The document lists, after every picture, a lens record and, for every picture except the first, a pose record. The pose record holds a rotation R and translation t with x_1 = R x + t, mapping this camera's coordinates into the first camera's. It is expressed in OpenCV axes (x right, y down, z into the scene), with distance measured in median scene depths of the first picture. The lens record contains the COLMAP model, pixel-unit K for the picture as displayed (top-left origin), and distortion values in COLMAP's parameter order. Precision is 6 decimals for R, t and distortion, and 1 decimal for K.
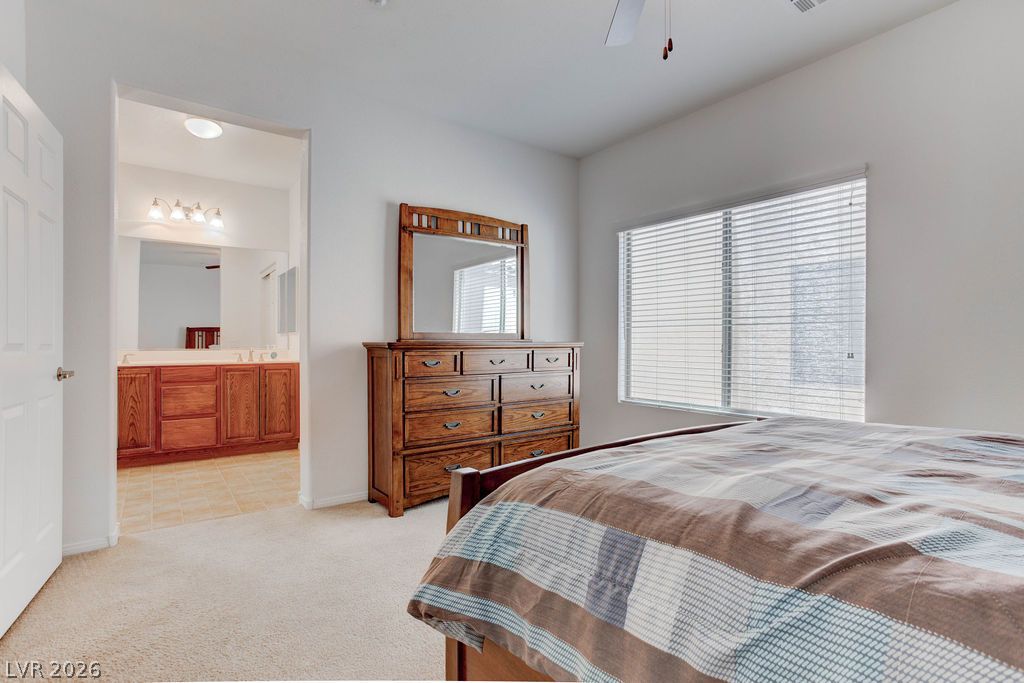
lens RADIAL K [[502.2, 0, 528.5], [0, 502.2, 341.6], [0, 0, 1]] dist [-0.050452, 0.024809]
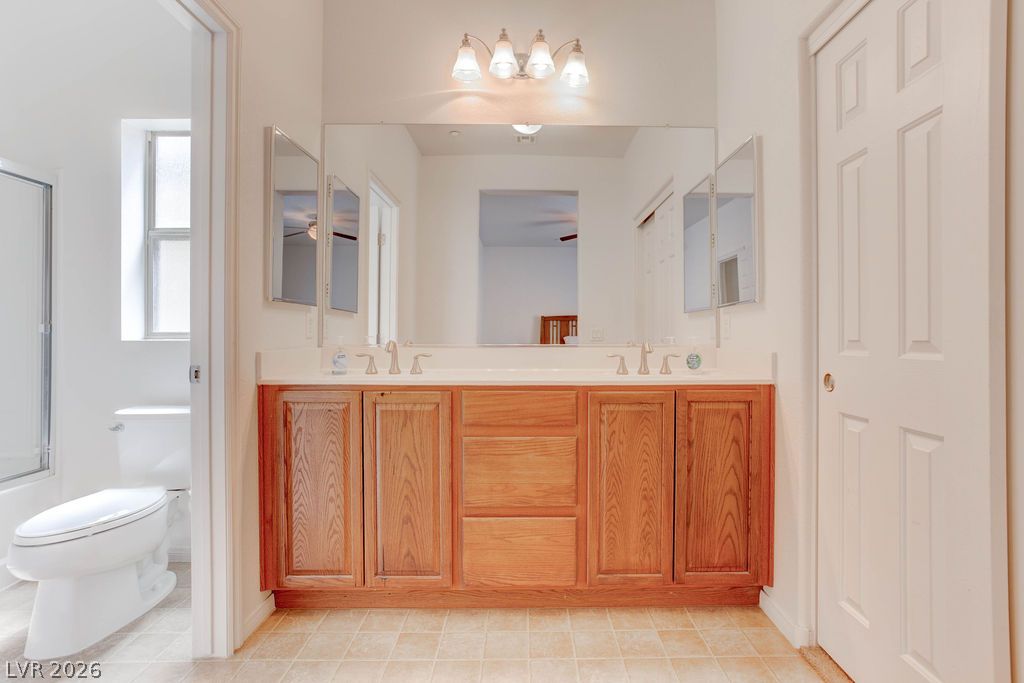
lens RADIAL K [[502.2, 0, 541.3], [0, 502.2, 333.8], [0, 0, 1]] dist [-0.050452, 0.024809]
pose [[0.811426, -0.003321, -0.584445, -0.467977], [0.000126, 0.999985, -0.005507, 0.008061], [0.584455, 0.004395, 0.811415, 0.731810]]
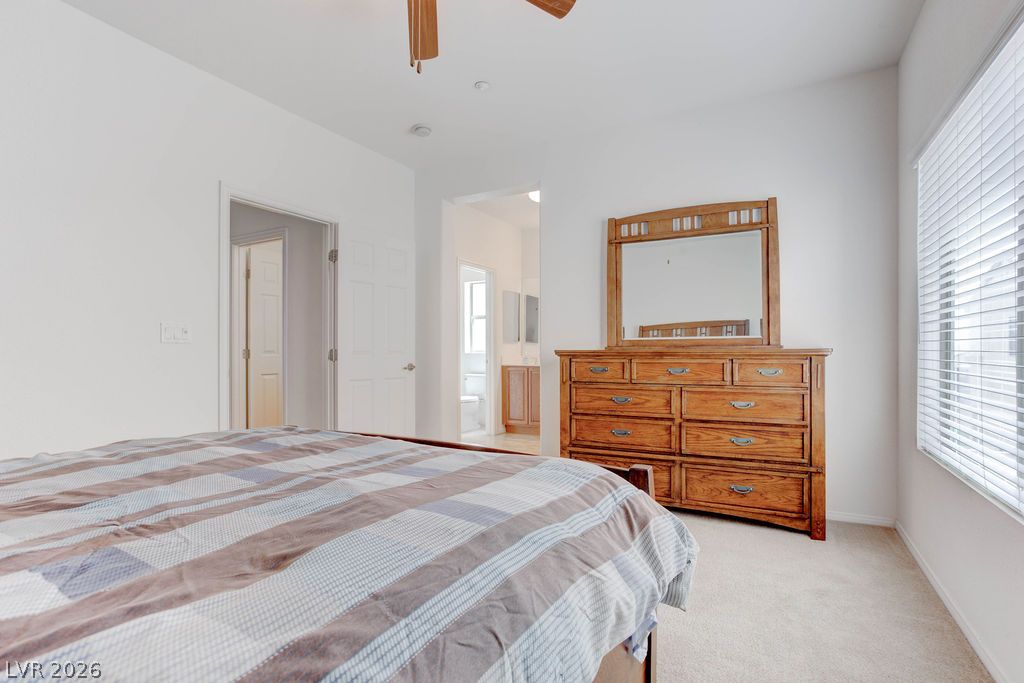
lens RADIAL K [[502.2, 0, 517.5], [0, 502.2, 350.6], [0, 0, 1]] dist [-0.050452, 0.024809]
pose [[0.406379, 0.000892, -0.913704, 0.555551], [0.002758, 0.999994, 0.002202, 0.000482], [0.913700, -0.003415, 0.406374, 0.337274]]
